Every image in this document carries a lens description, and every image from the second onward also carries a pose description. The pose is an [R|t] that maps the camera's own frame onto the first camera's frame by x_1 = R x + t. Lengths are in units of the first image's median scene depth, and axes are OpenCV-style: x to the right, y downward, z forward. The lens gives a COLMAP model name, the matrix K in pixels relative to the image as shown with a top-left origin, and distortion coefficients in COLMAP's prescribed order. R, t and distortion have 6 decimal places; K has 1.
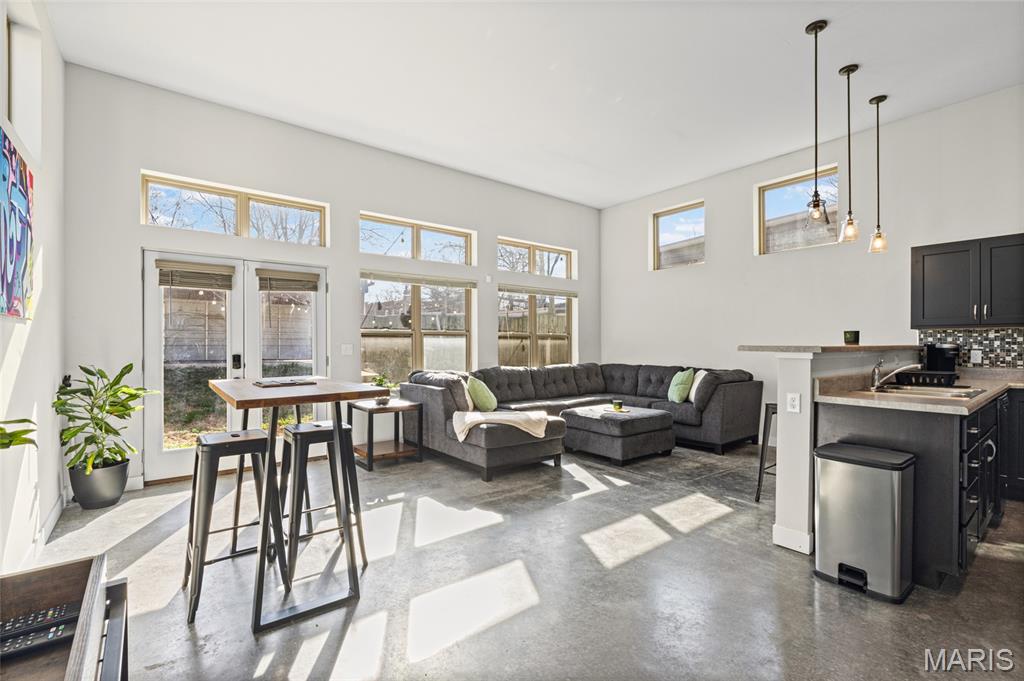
lens RADIAL K [[459.4, 0, 508.7], [0, 459.4, 343.5], [0, 0, 1]] dist [-0.009576, 0.002371]
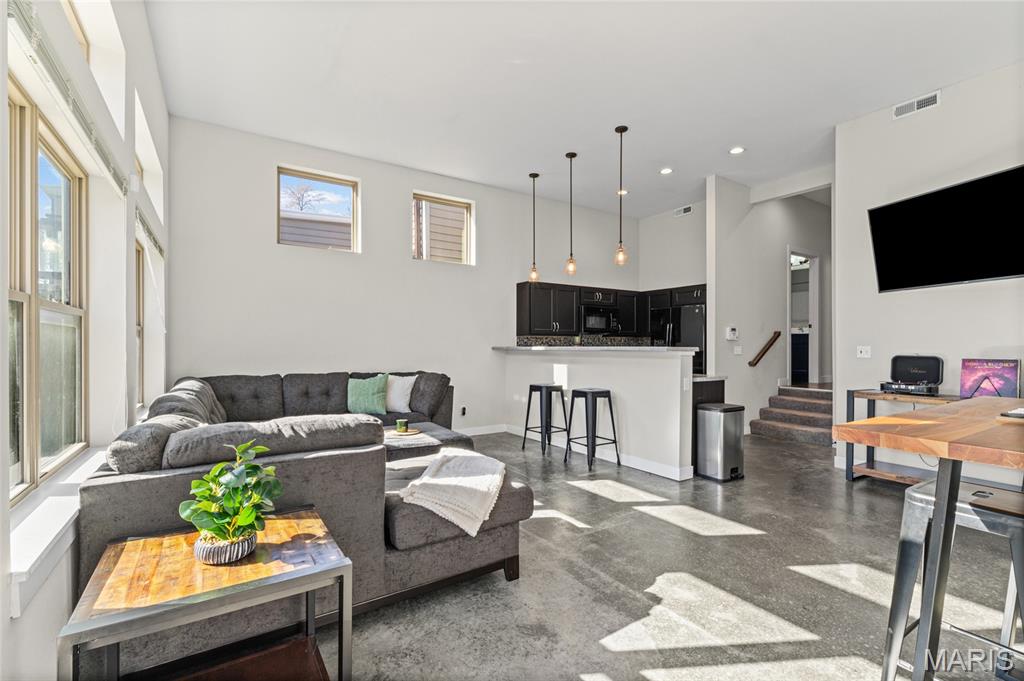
lens RADIAL K [[459.4, 0, 515.0], [0, 459.4, 345.7], [0, 0, 1]] dist [-0.009576, 0.002371]
pose [[0.086014, 0.001270, 0.996293, -0.634301], [-0.002574, 0.999996, -0.001052, 0.002904], [-0.996291, -0.002473, 0.086017, 0.952279]]
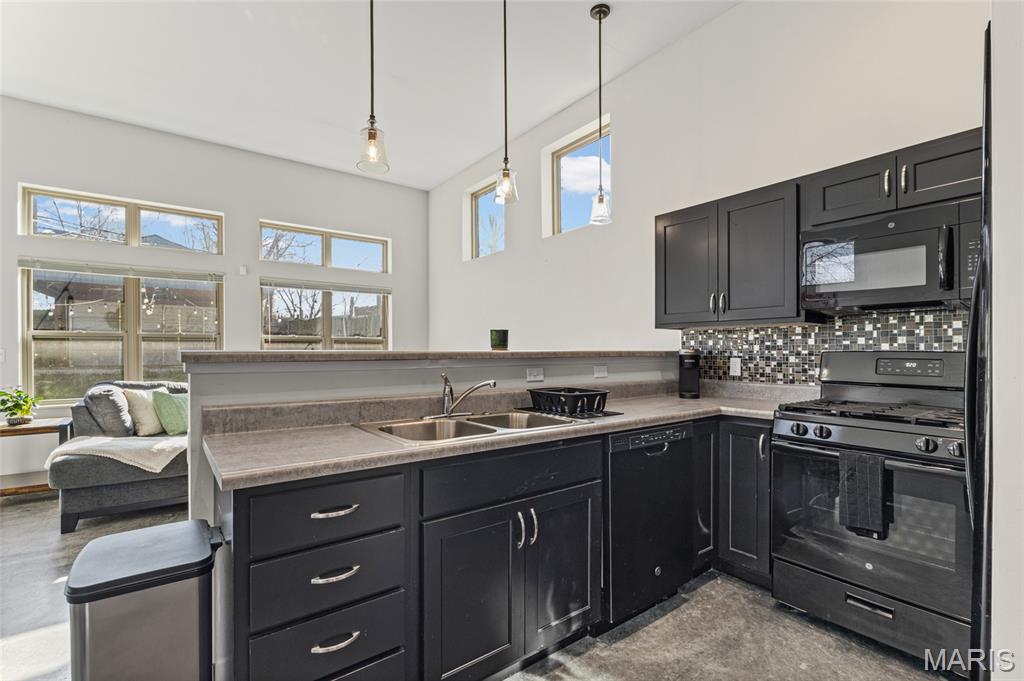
lens RADIAL K [[459.4, 0, 511.7], [0, 459.4, 348.1], [0, 0, 1]] dist [-0.009576, 0.002371]
pose [[0.999834, 0.000946, -0.018207, 0.699666], [-0.000994, 0.999996, -0.002650, 0.001704], [0.018204, 0.002668, 0.999831, 0.276030]]
